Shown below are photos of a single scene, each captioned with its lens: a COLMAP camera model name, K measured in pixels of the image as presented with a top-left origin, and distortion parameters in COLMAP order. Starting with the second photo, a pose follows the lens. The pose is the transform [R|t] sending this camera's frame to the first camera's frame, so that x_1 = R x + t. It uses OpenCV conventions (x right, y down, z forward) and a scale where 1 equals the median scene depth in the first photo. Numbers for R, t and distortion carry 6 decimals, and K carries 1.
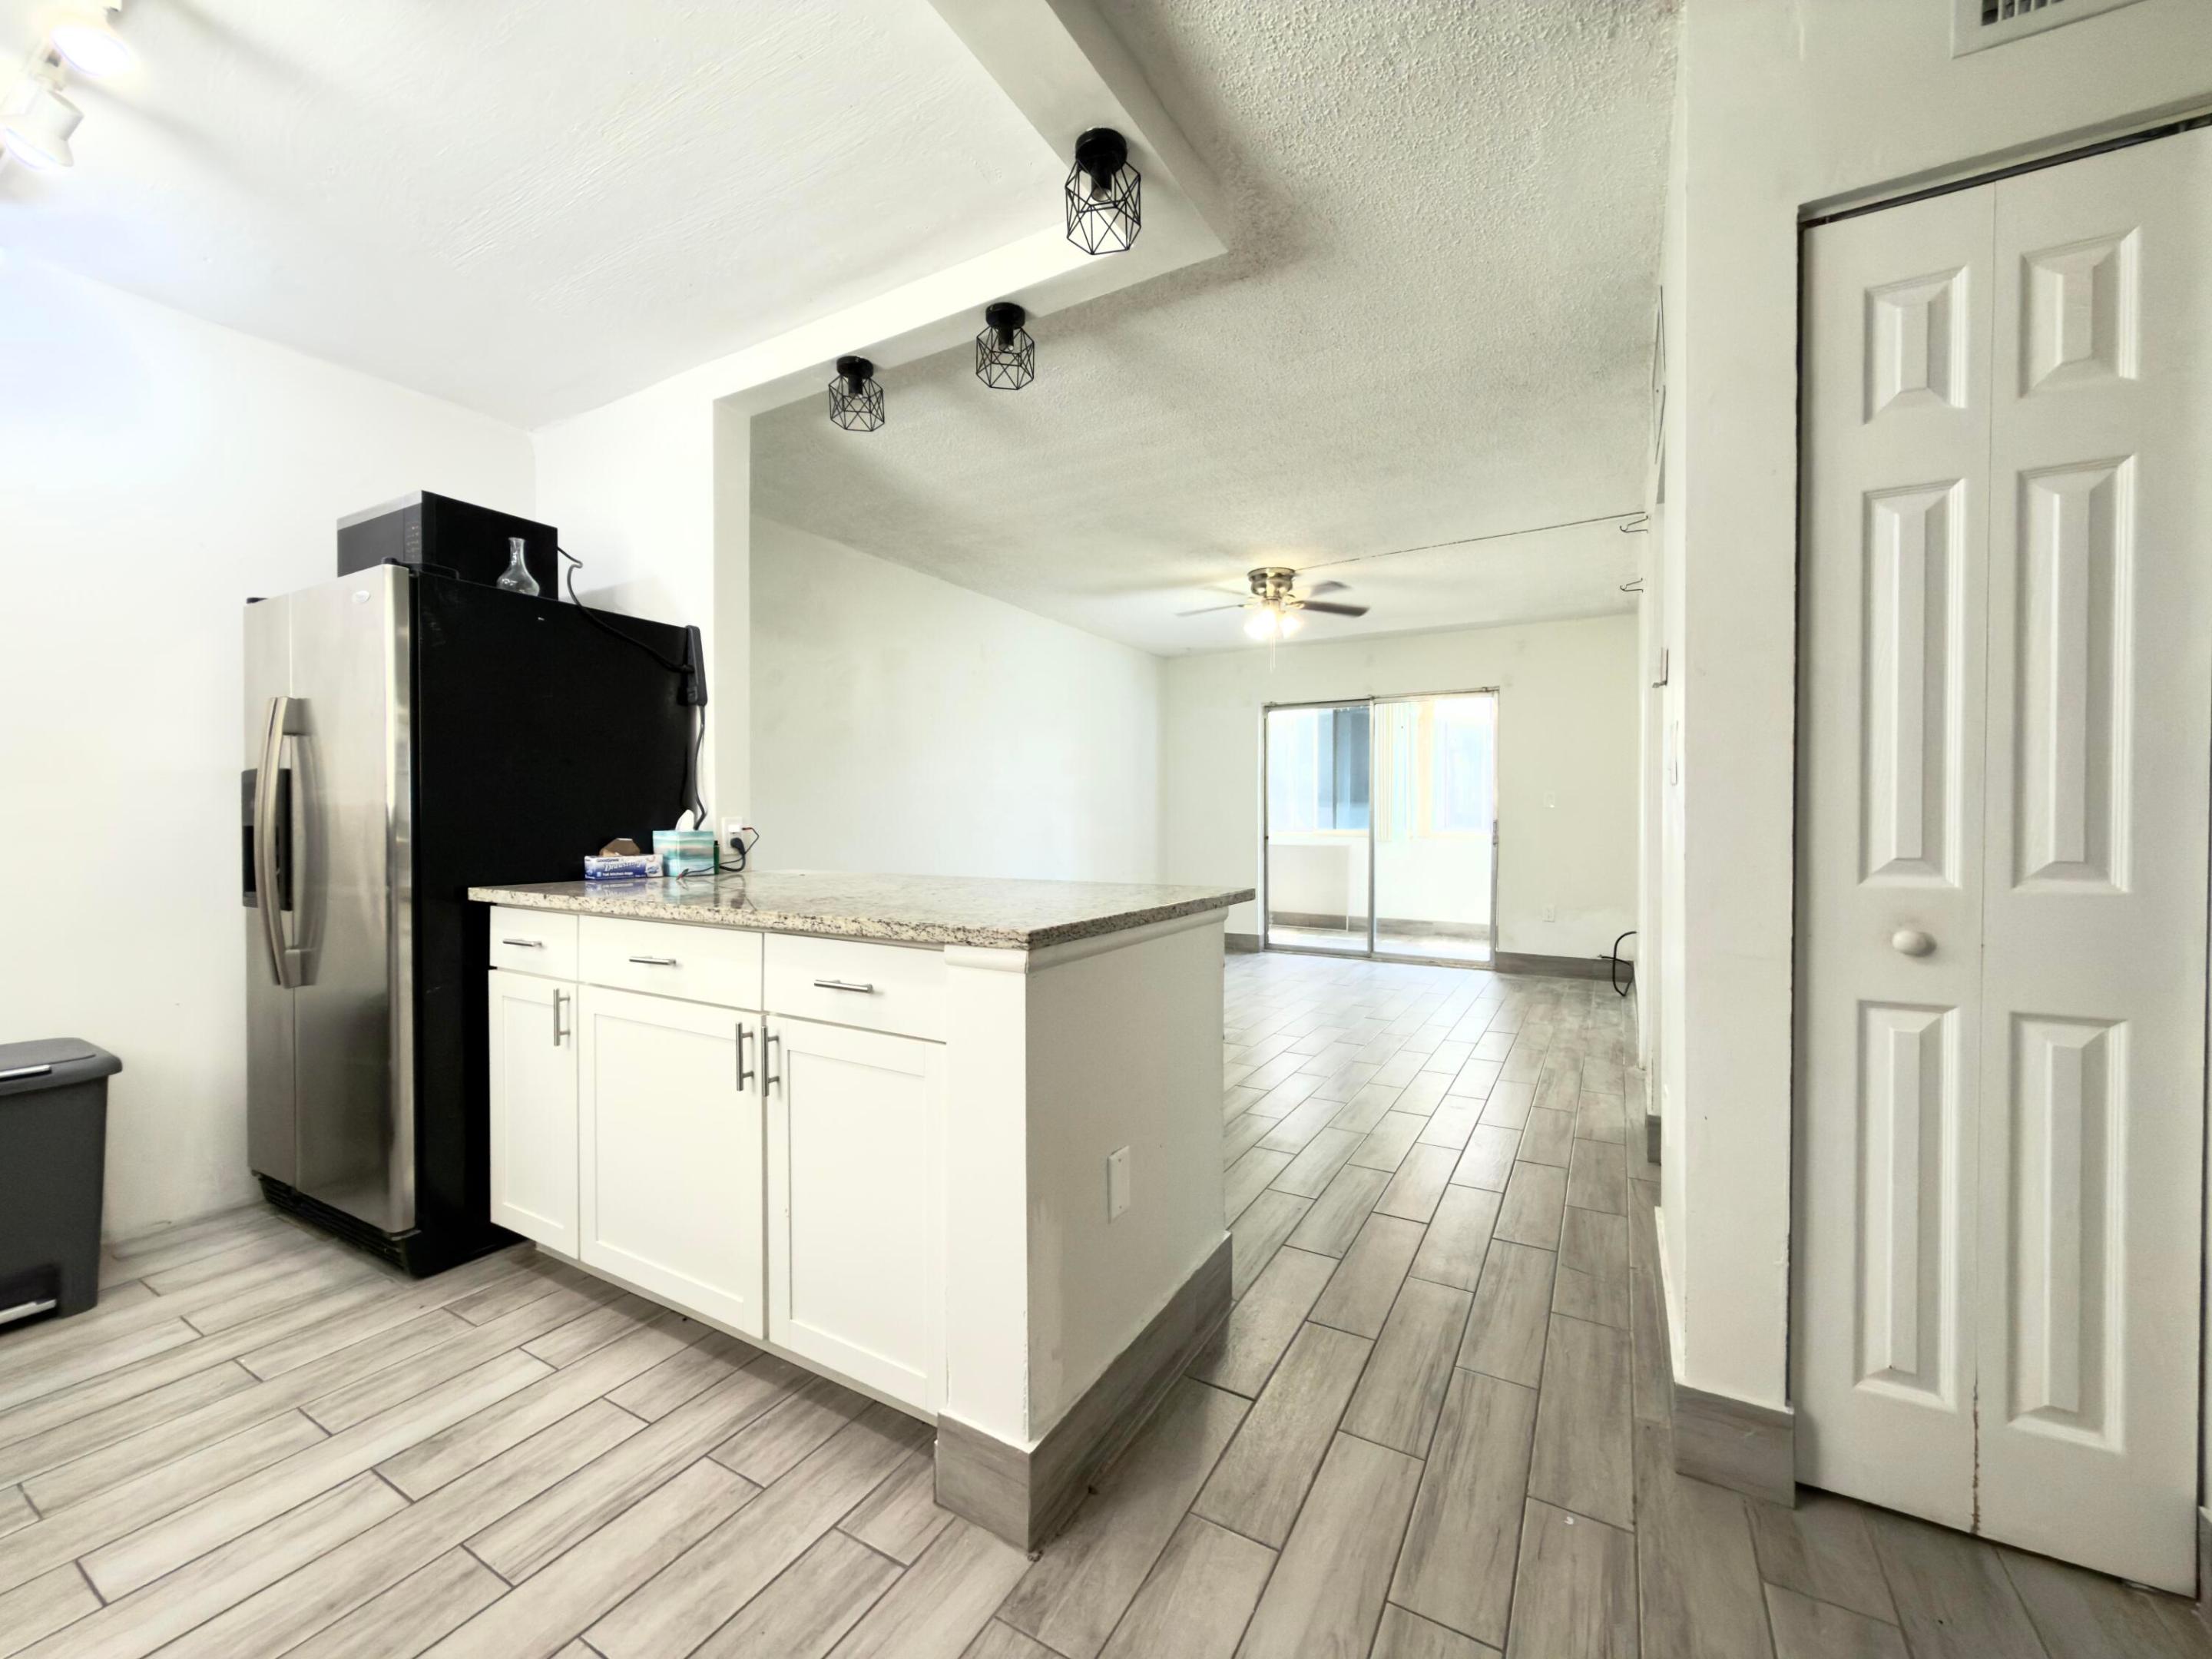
lens RADIAL K [[893.1, 0, 1102.7], [0, 893.1, 818.0], [0, 0, 1]] dist [-0.000554, 0.000986]
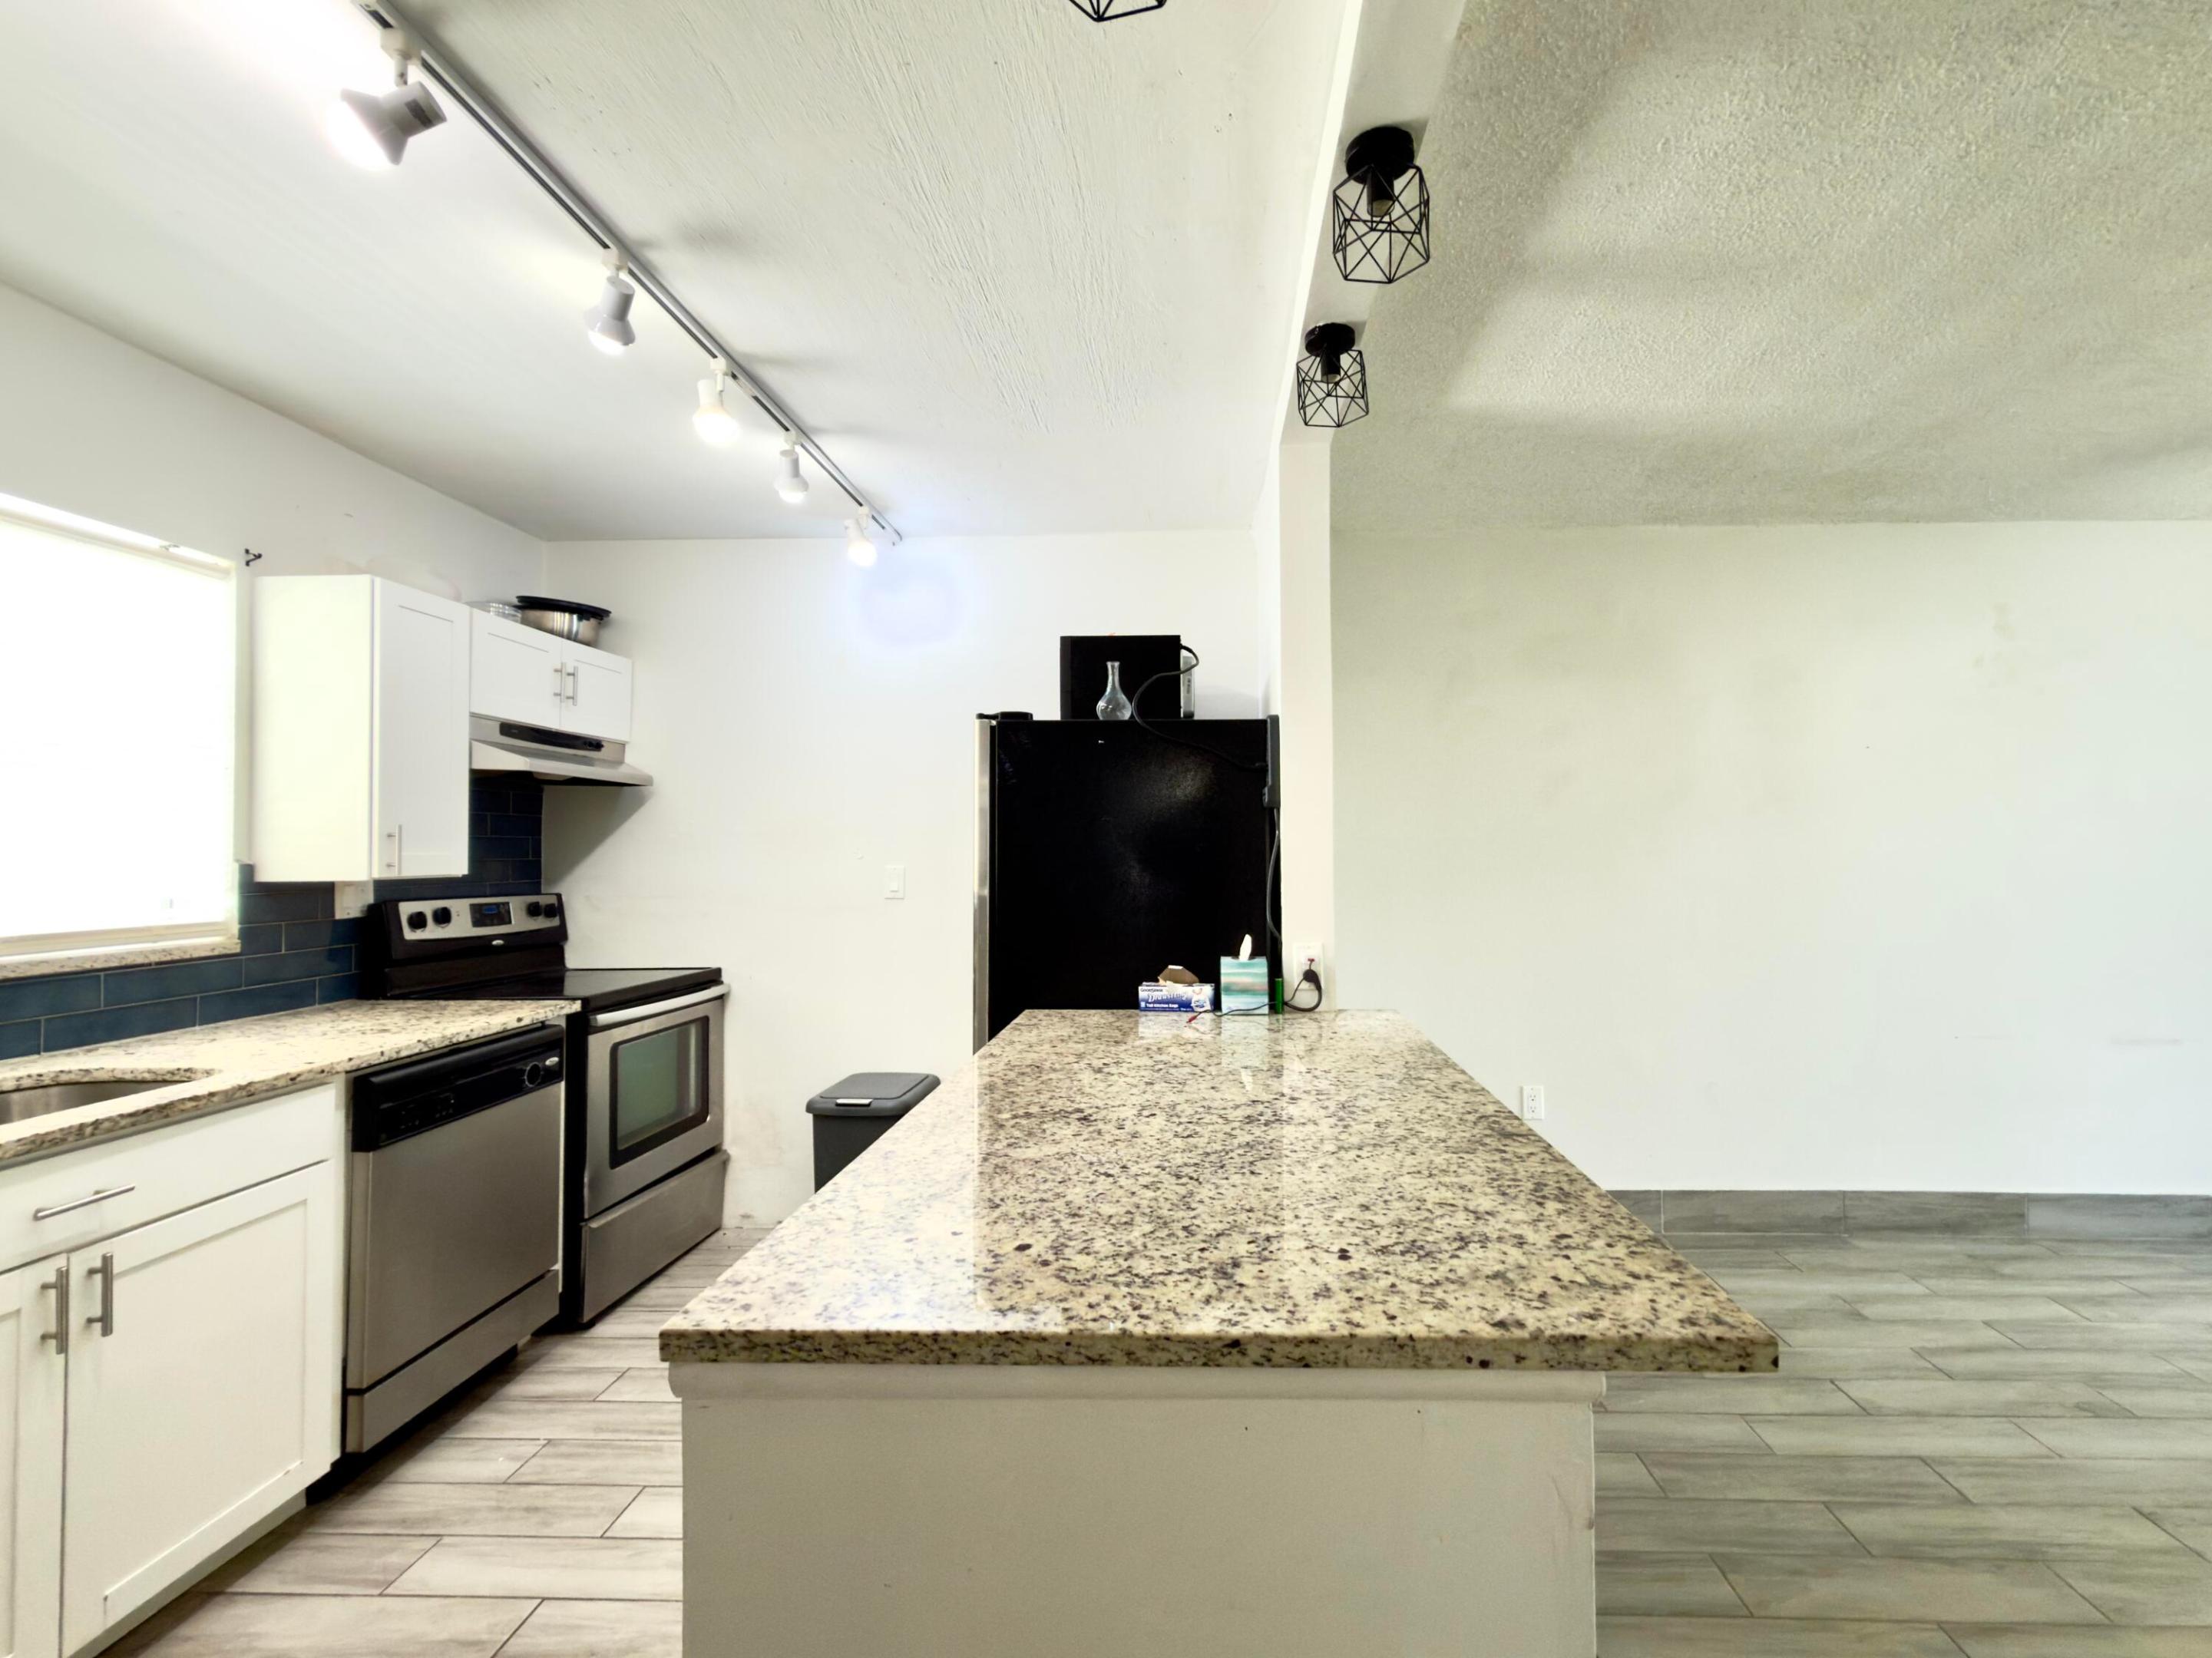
lens RADIAL K [[953.8, 0, 1164.1], [0, 953.8, 839.8], [0, 0, 1]] dist [0.001901, 0.000406]
pose [[0.469601, -0.012909, -0.882784, 0.342651], [0.003436, 0.999912, -0.012793, -0.098802], [0.882872, 0.002974, 0.469604, 0.554418]]
